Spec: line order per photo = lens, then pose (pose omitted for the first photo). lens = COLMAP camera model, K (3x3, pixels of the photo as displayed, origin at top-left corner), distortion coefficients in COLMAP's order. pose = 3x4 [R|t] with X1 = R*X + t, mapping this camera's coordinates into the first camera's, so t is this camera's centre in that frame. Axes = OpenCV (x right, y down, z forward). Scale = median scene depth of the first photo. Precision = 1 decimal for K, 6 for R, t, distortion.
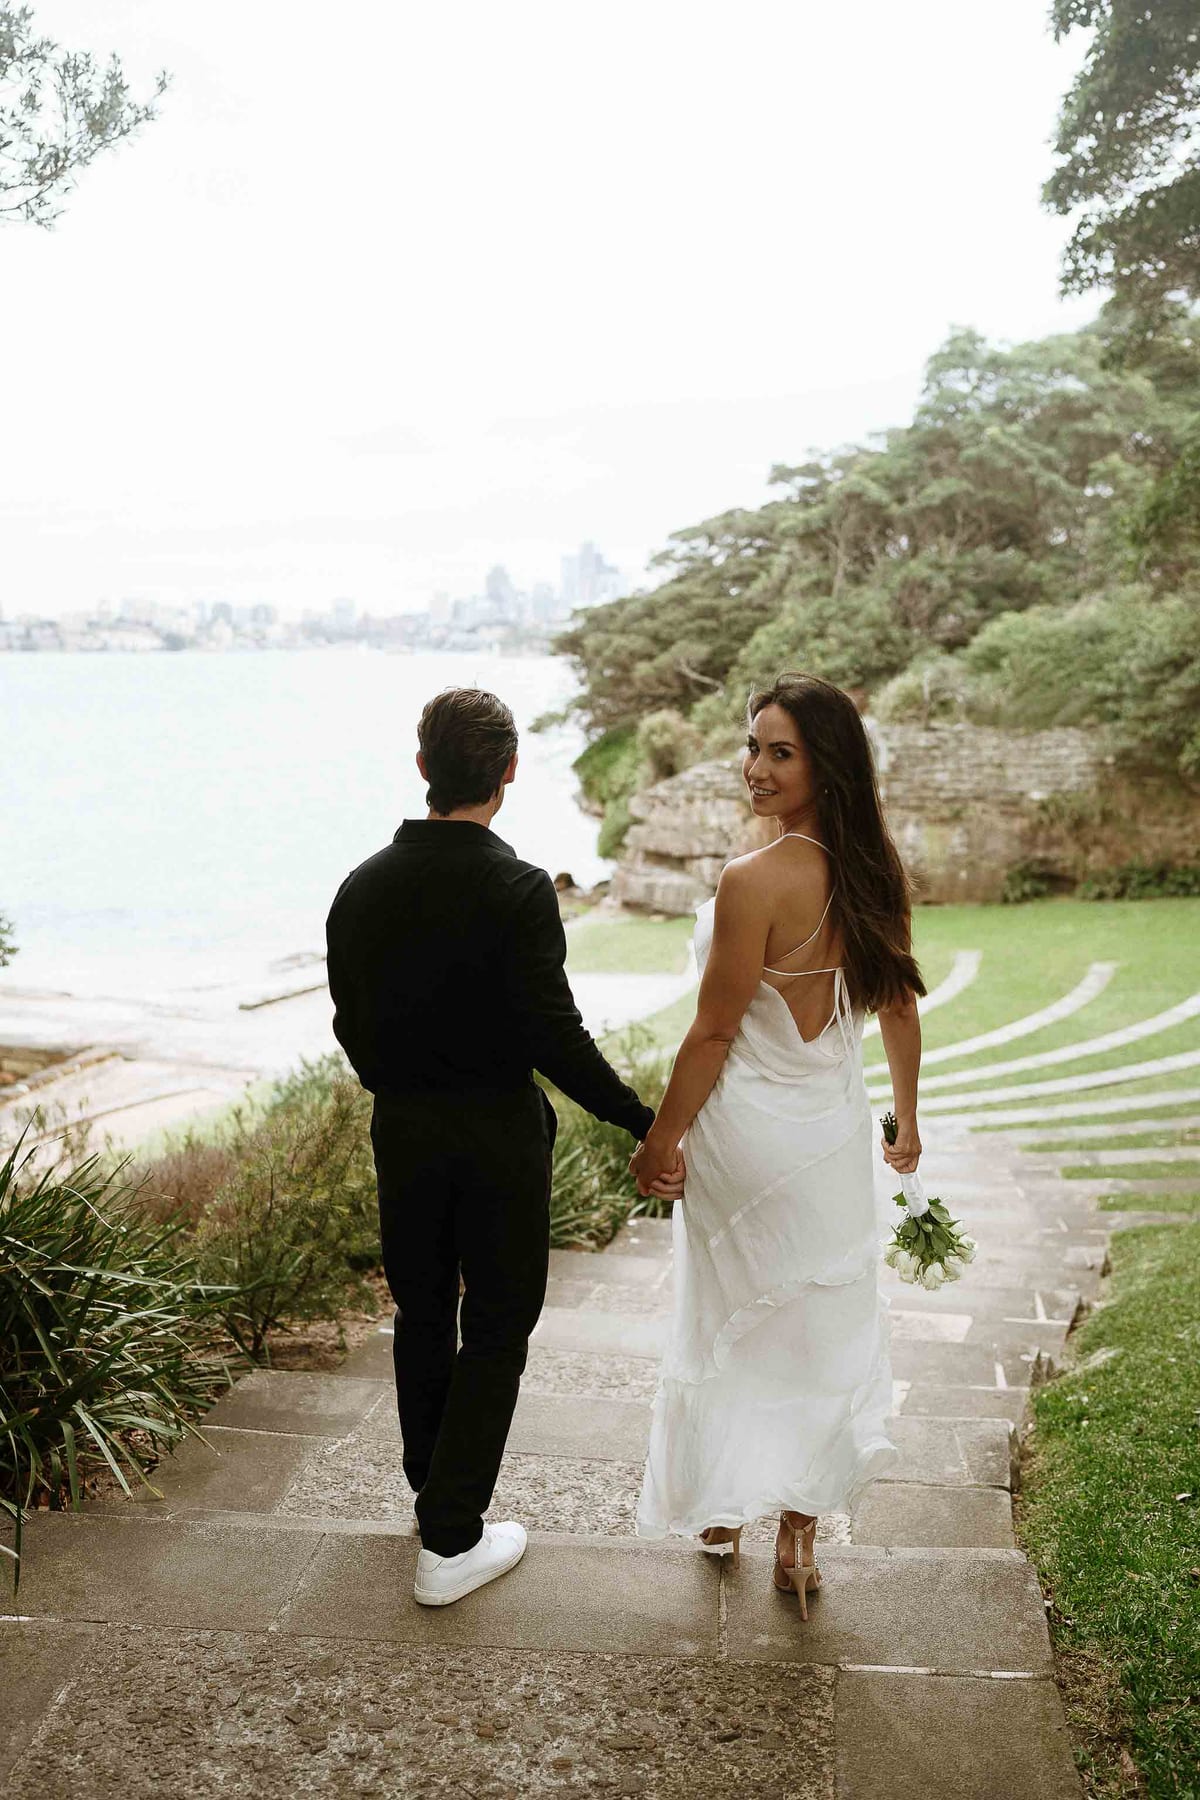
lens RADIAL K [[1736.6, 0, 588.8], [0, 1736.6, 915.8], [0, 0, 1]] dist [-0.044540, 0.152977]
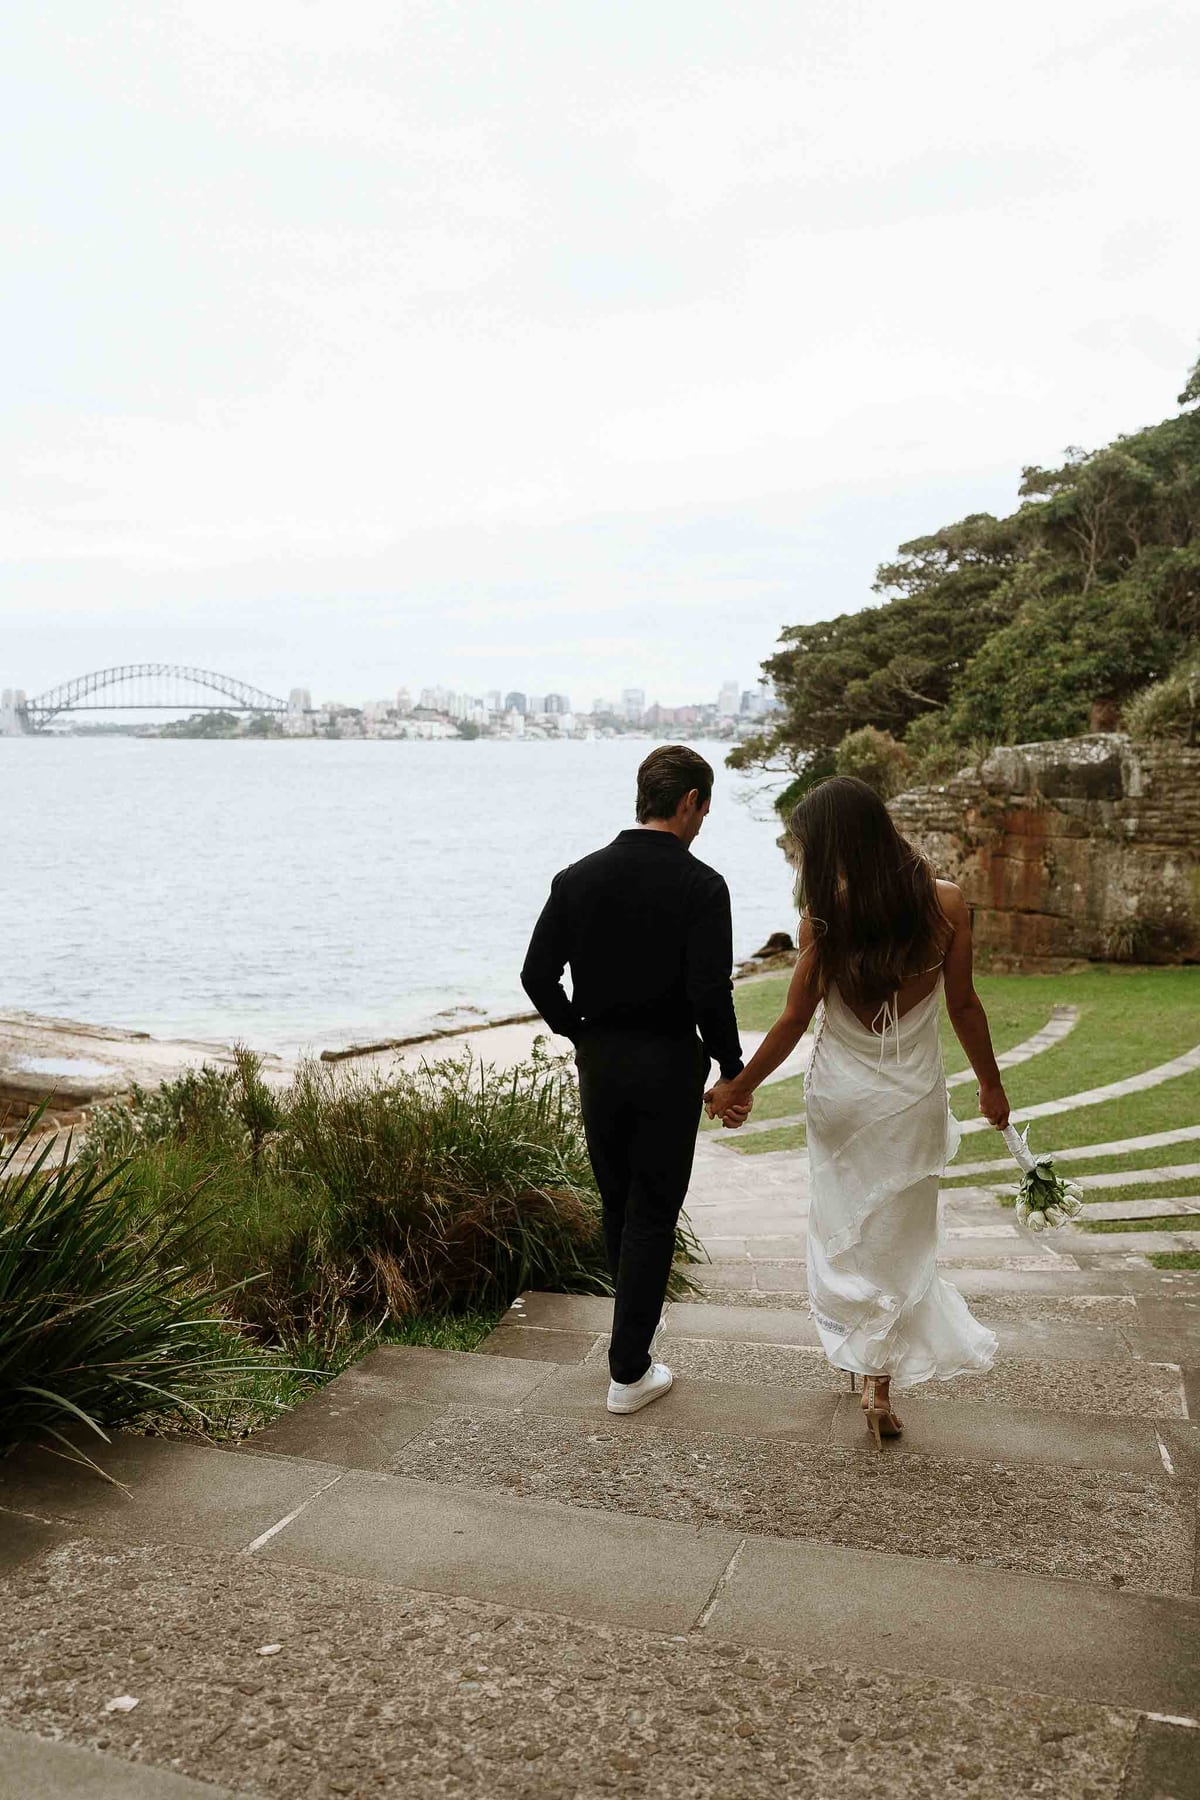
lens RADIAL K [[1736.6, 0, 588.8], [0, 1736.6, 915.8], [0, 0, 1]] dist [-0.044540, 0.152977]
pose [[0.986402, 0.024040, -0.162584, 0.045595], [-0.032471, 0.998251, -0.049400, 0.017219], [0.161112, 0.054008, 0.985457, 0.150868]]
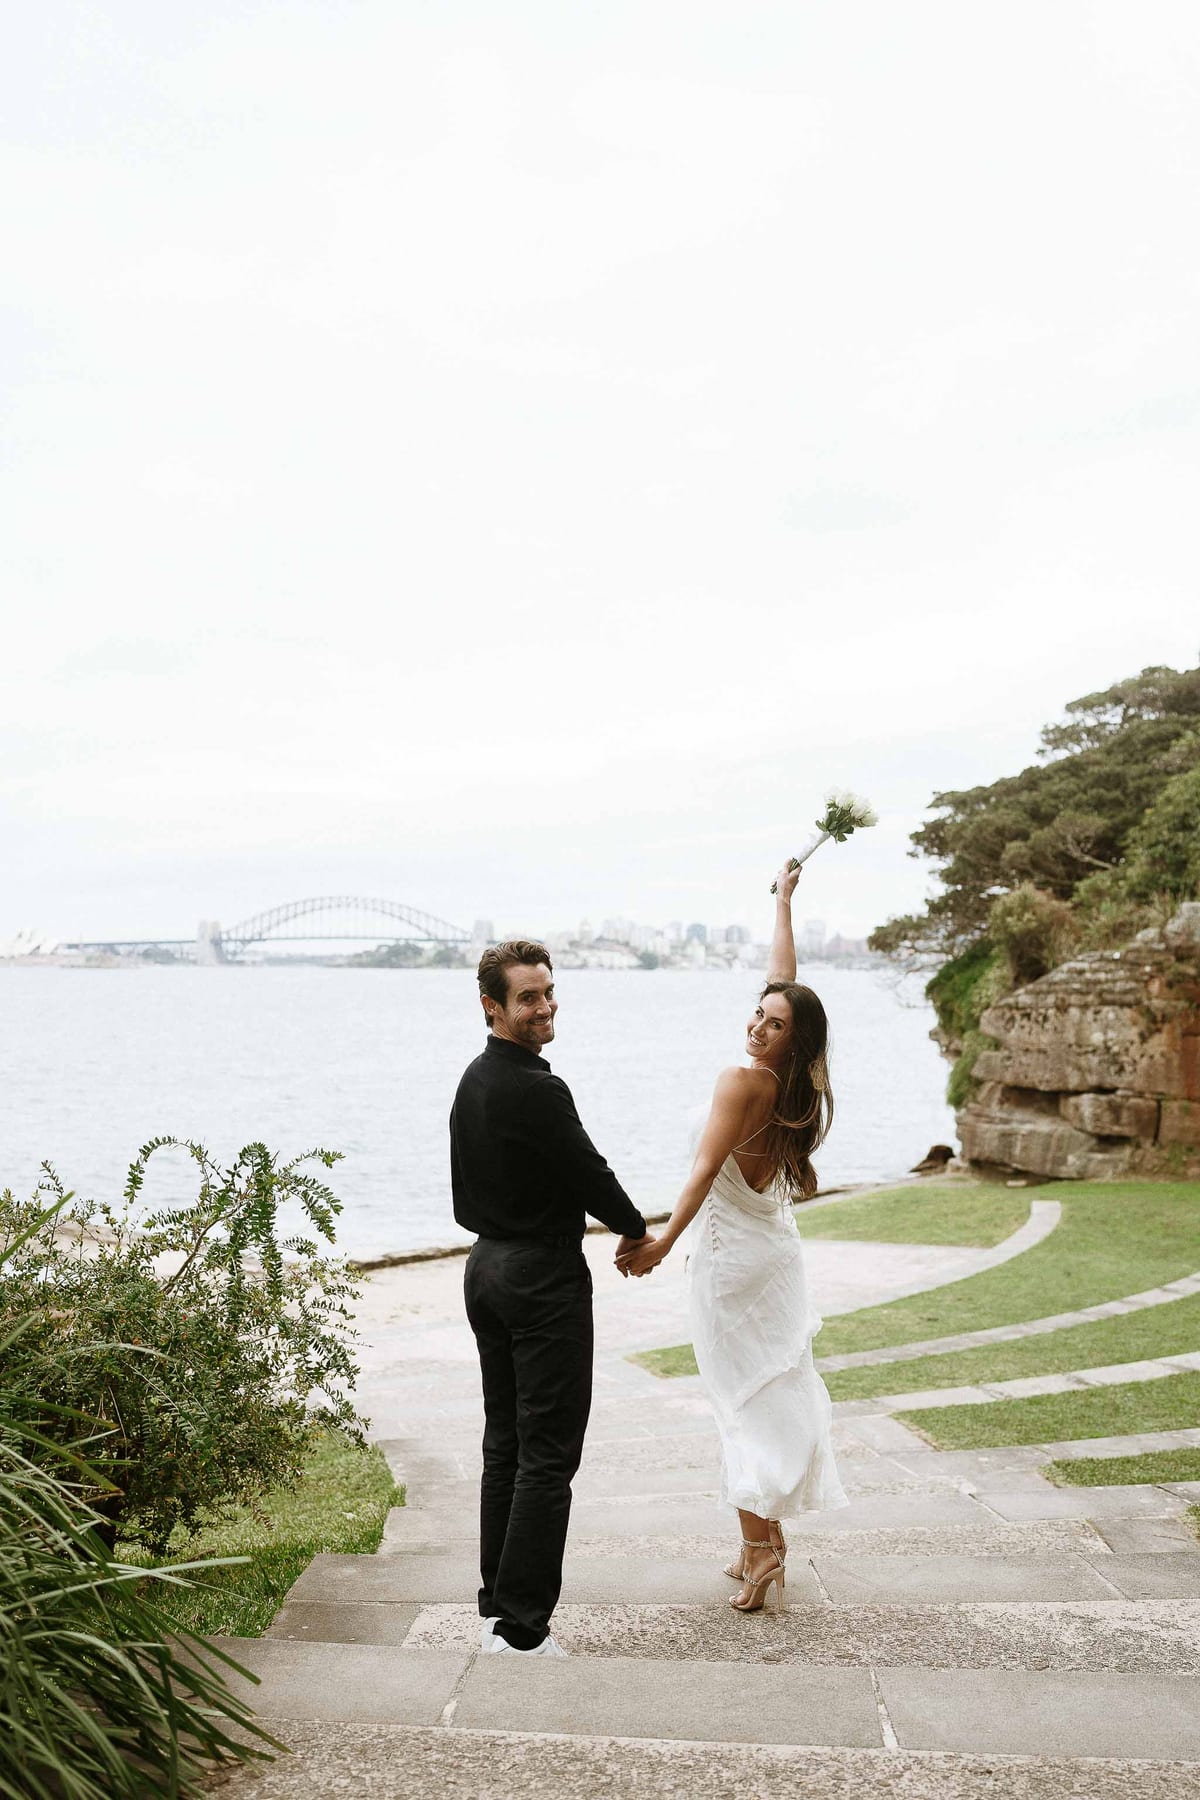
lens RADIAL K [[1736.6, 0, 588.8], [0, 1736.6, 915.8], [0, 0, 1]] dist [-0.044540, 0.152977]
pose [[0.963981, -0.000437, -0.265970, 0.055595], [-0.048370, 0.983034, -0.176929, 0.025673], [0.261535, 0.183421, 0.947606, 0.272815]]
